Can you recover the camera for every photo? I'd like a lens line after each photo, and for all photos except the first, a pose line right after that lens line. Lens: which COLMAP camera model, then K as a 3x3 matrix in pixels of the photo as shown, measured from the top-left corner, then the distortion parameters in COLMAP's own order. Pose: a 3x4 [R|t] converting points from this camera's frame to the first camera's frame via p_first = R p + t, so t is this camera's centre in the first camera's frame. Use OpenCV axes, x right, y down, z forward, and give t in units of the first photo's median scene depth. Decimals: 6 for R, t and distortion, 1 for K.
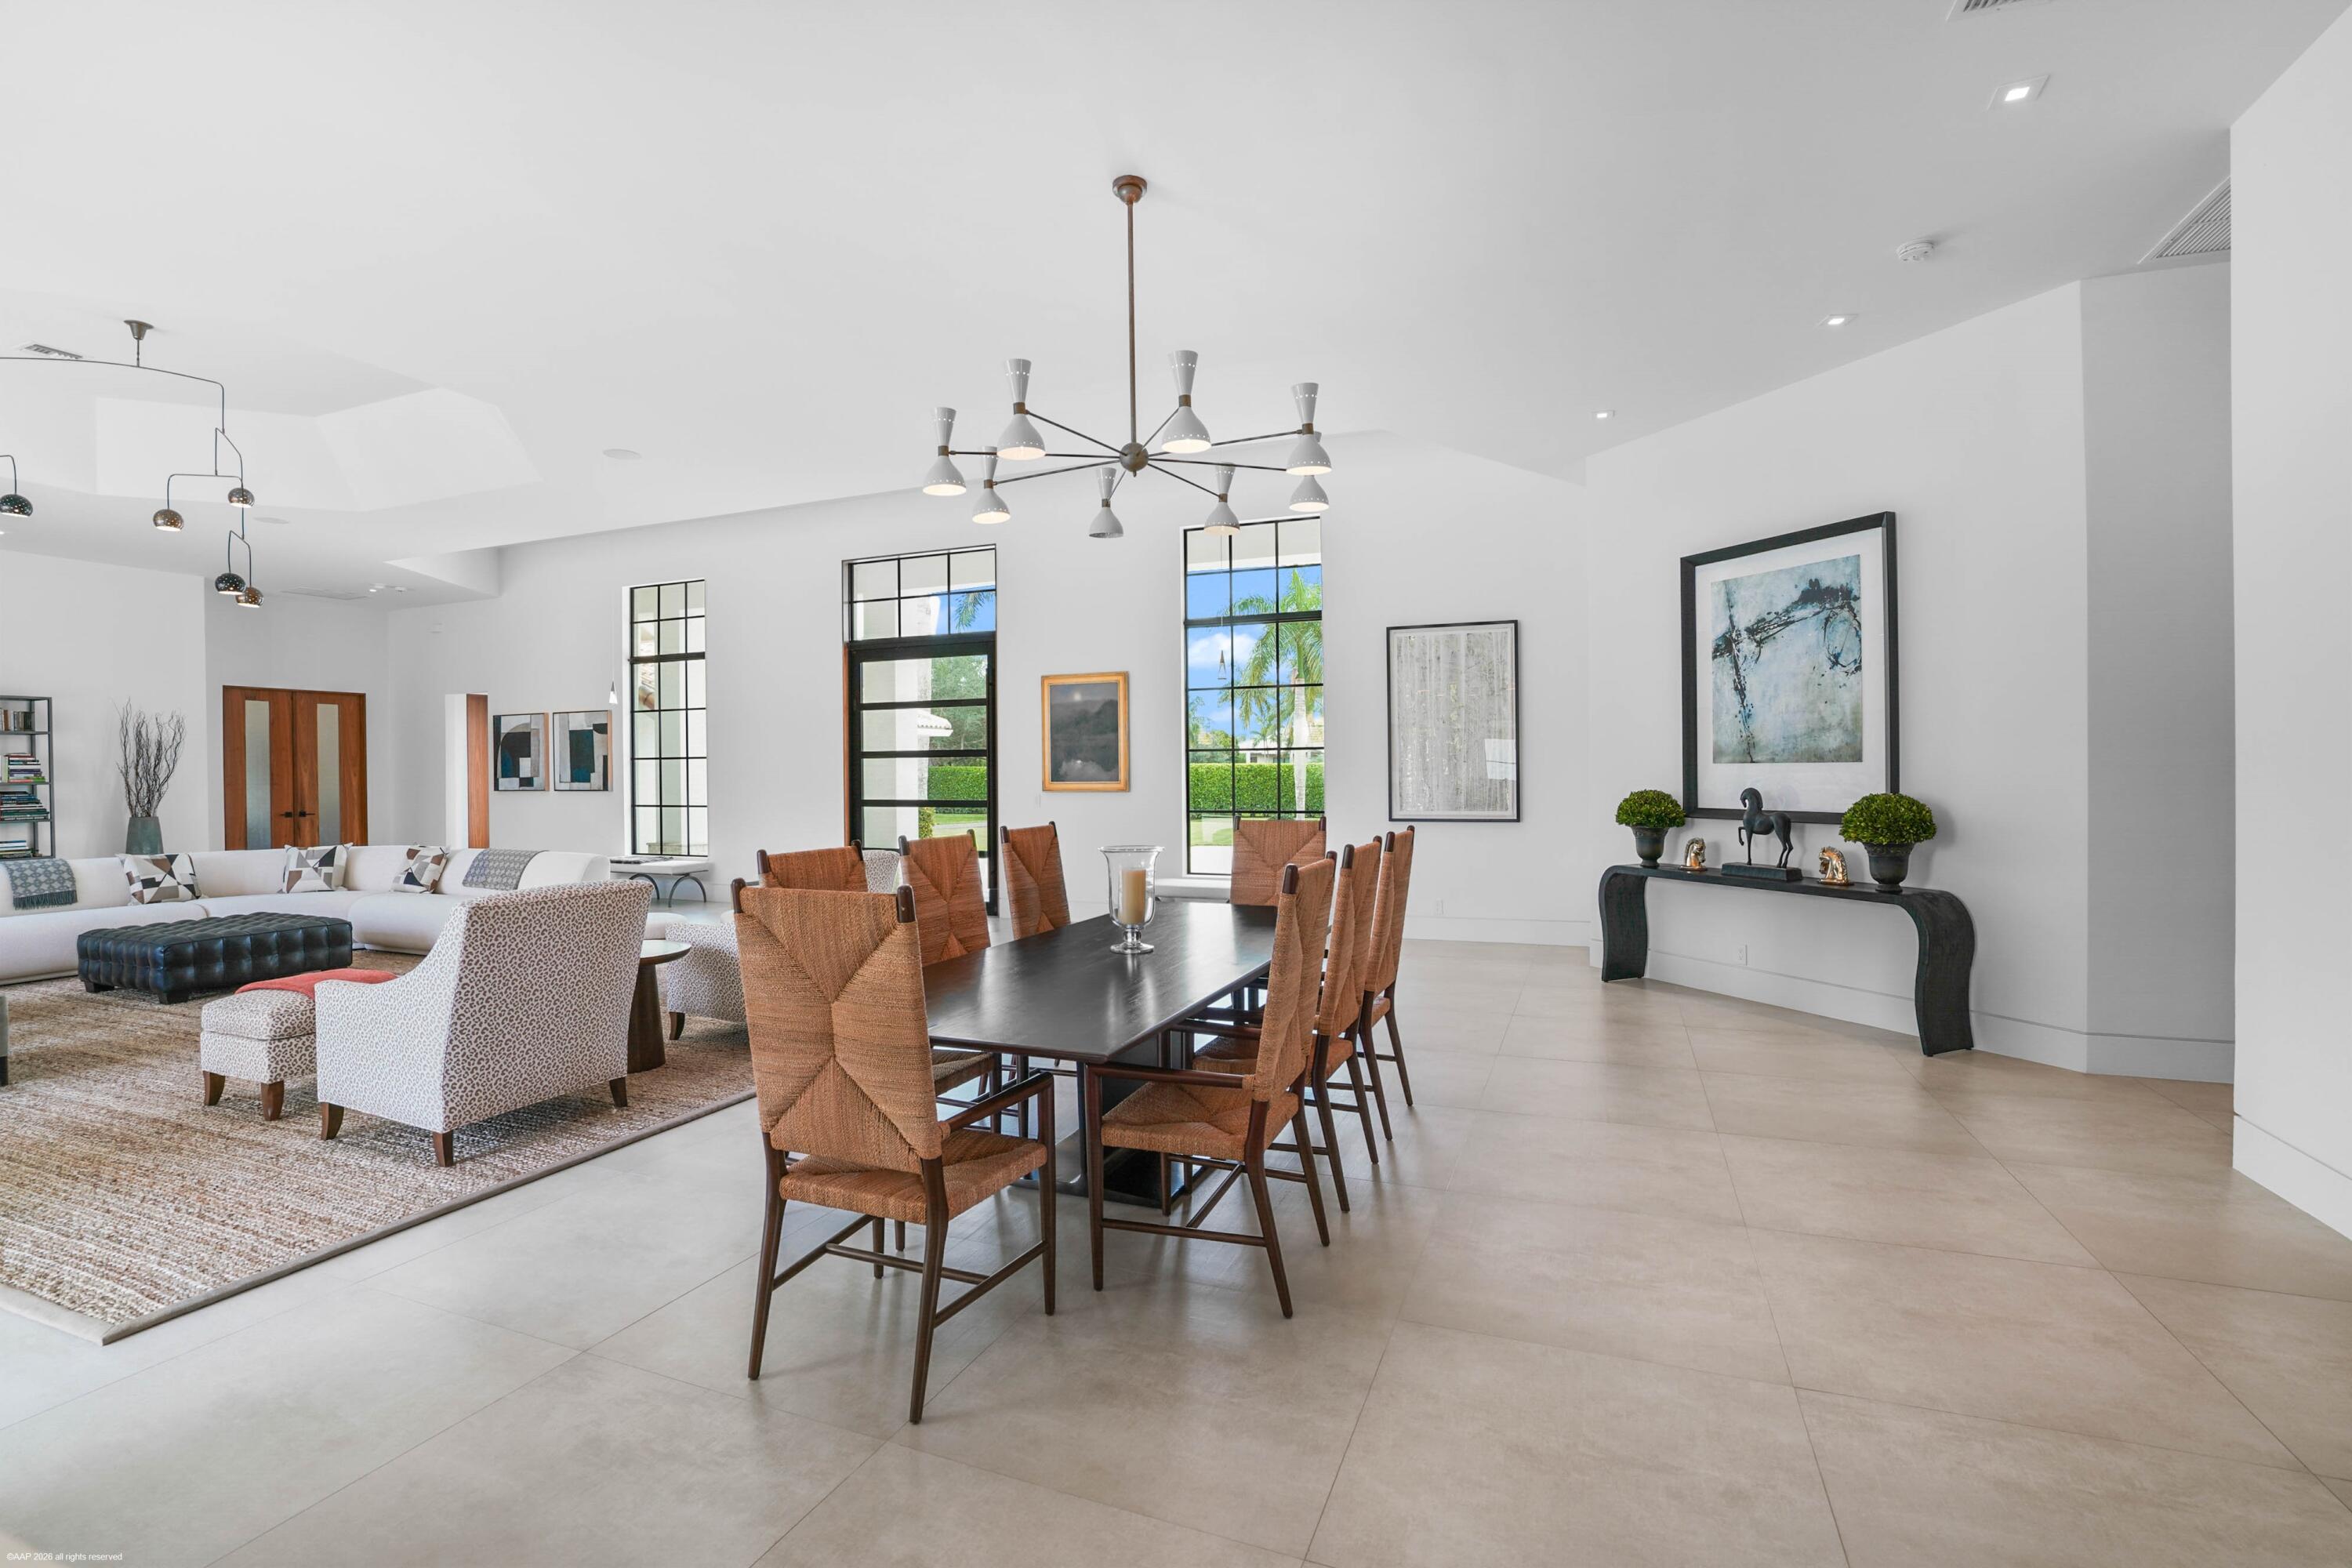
lens RADIAL K [[1072.0, 0, 1174.1], [0, 1072.0, 779.4], [0, 0, 1]] dist [-0.056053, 0.019165]
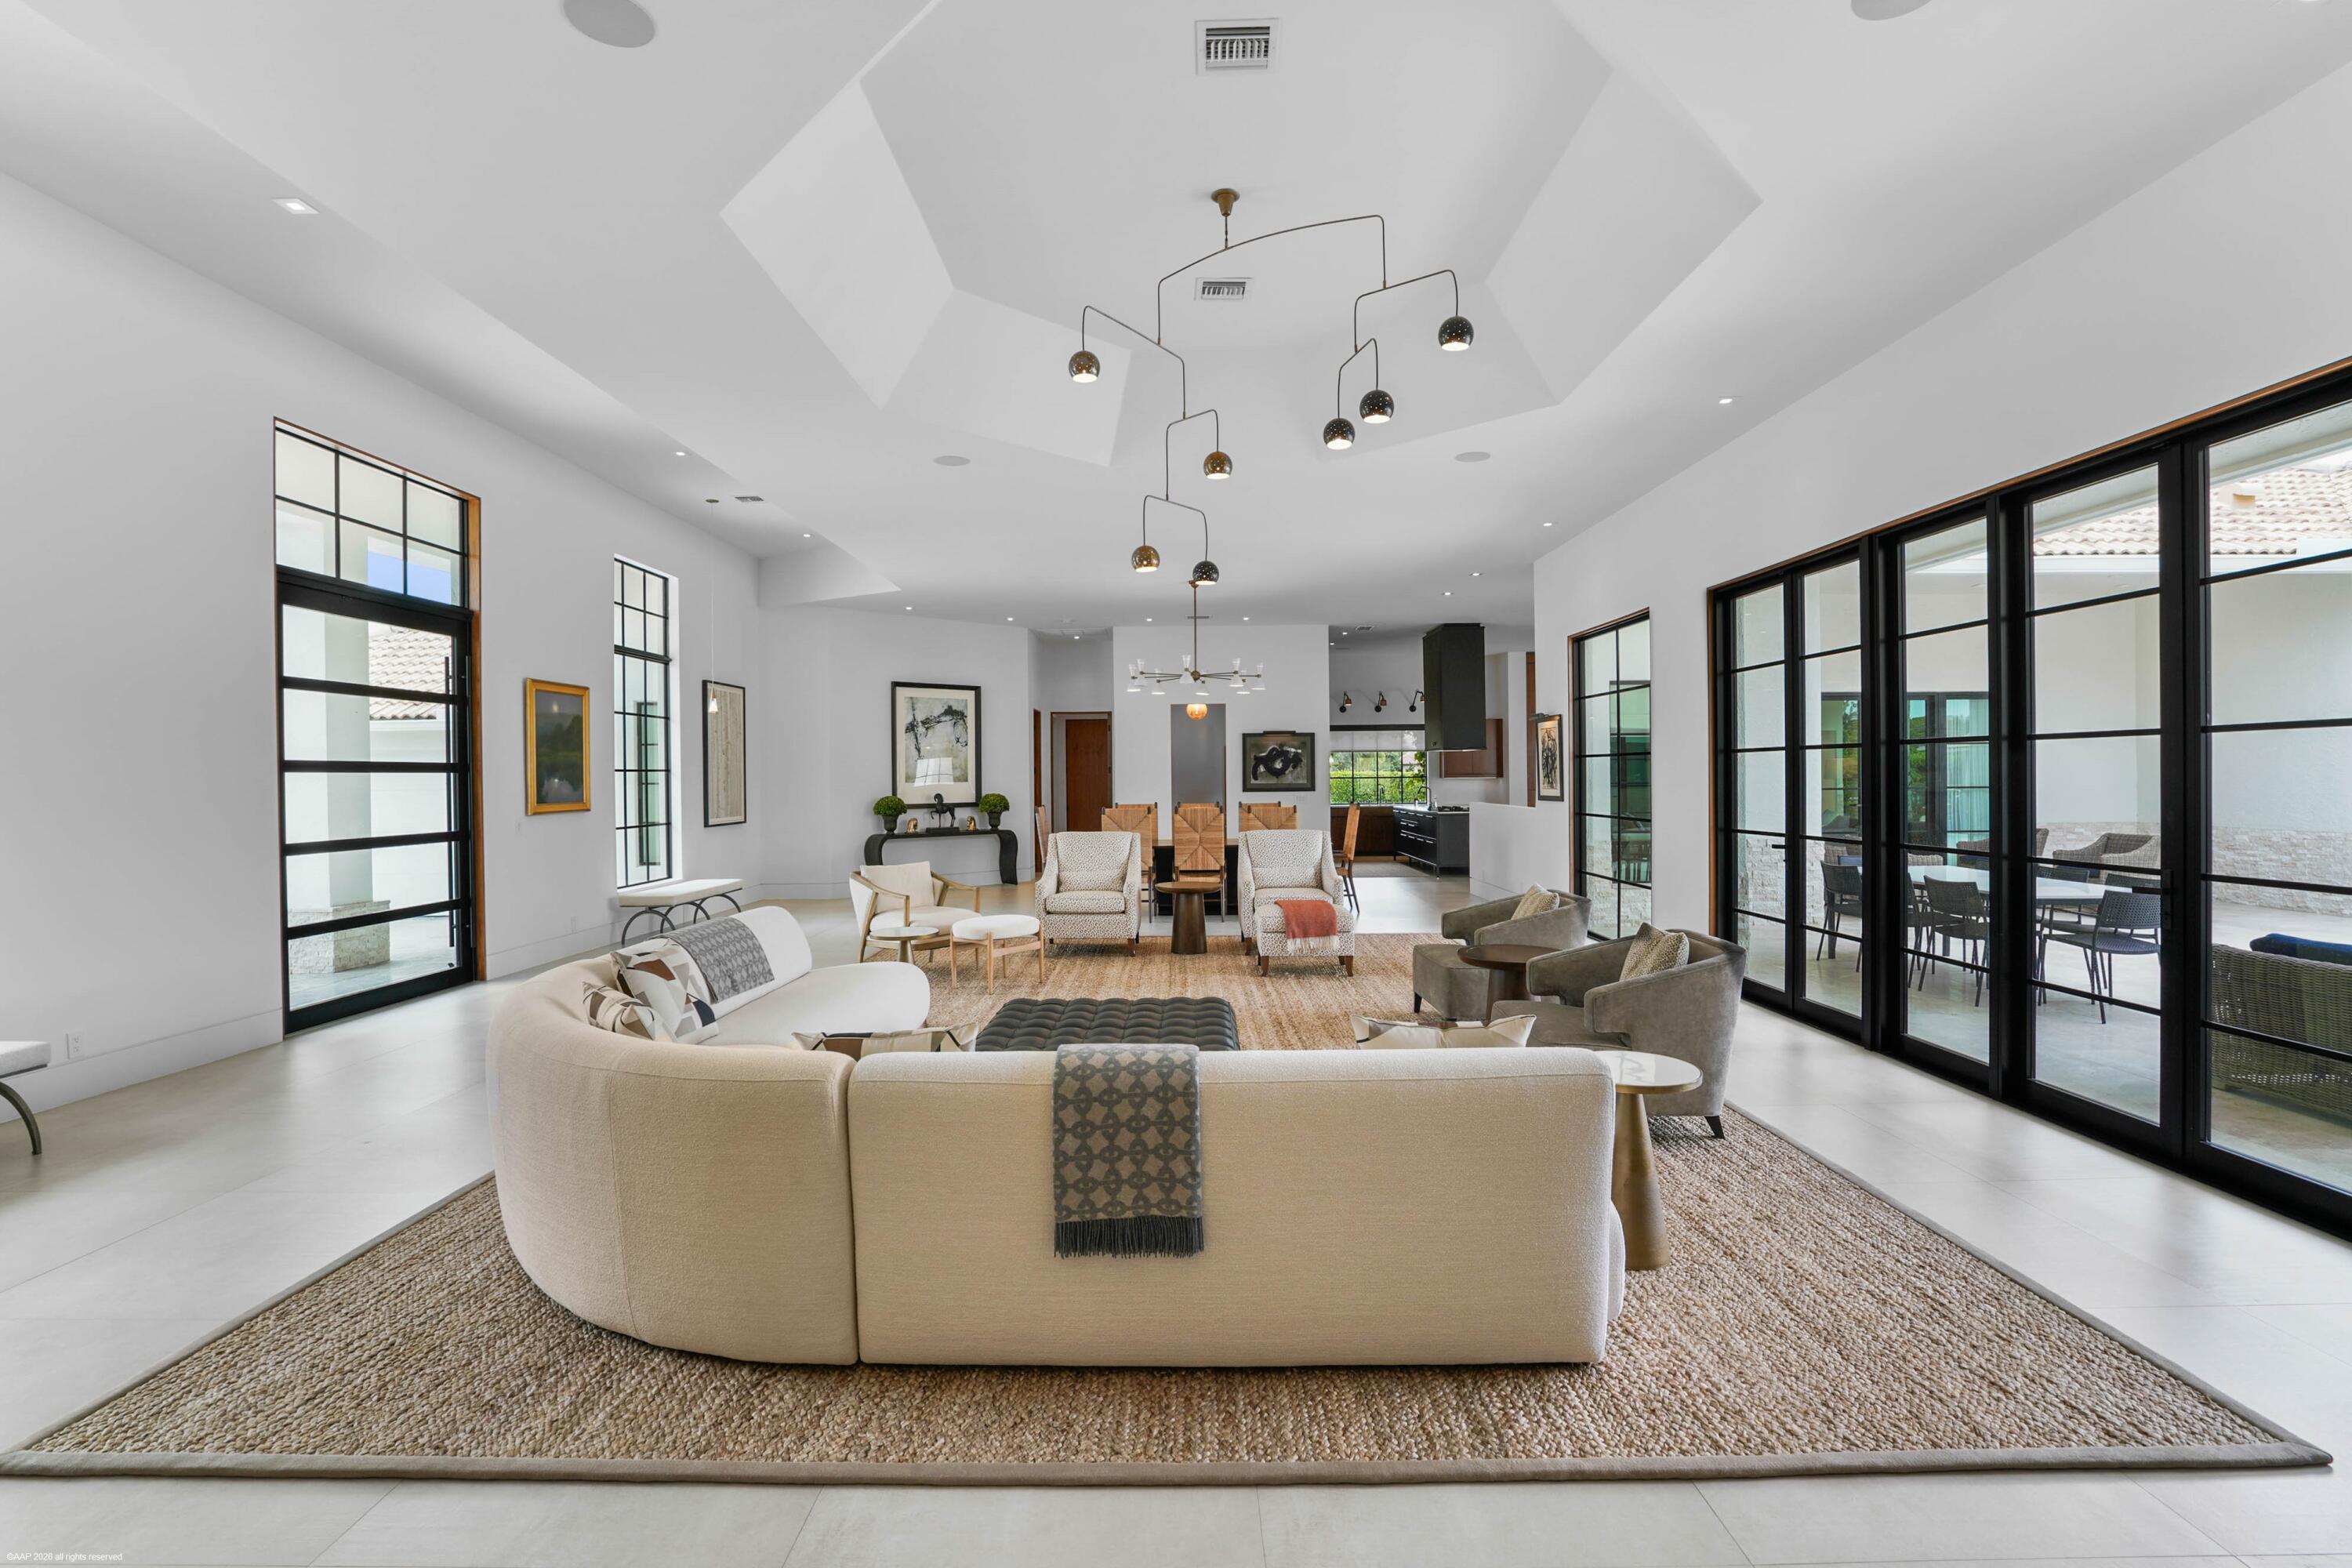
lens RADIAL K [[1089.4, 0, 1176.0], [0, 1089.4, 784.0], [0, 0, 1]] dist [-0.066471, 0.024164]
pose [[-0.373860, 0.004896, 0.927472, -1.348903], [0.021212, 0.999770, 0.003273, -0.006752], [-0.927243, 0.020897, -0.373877, 1.047123]]
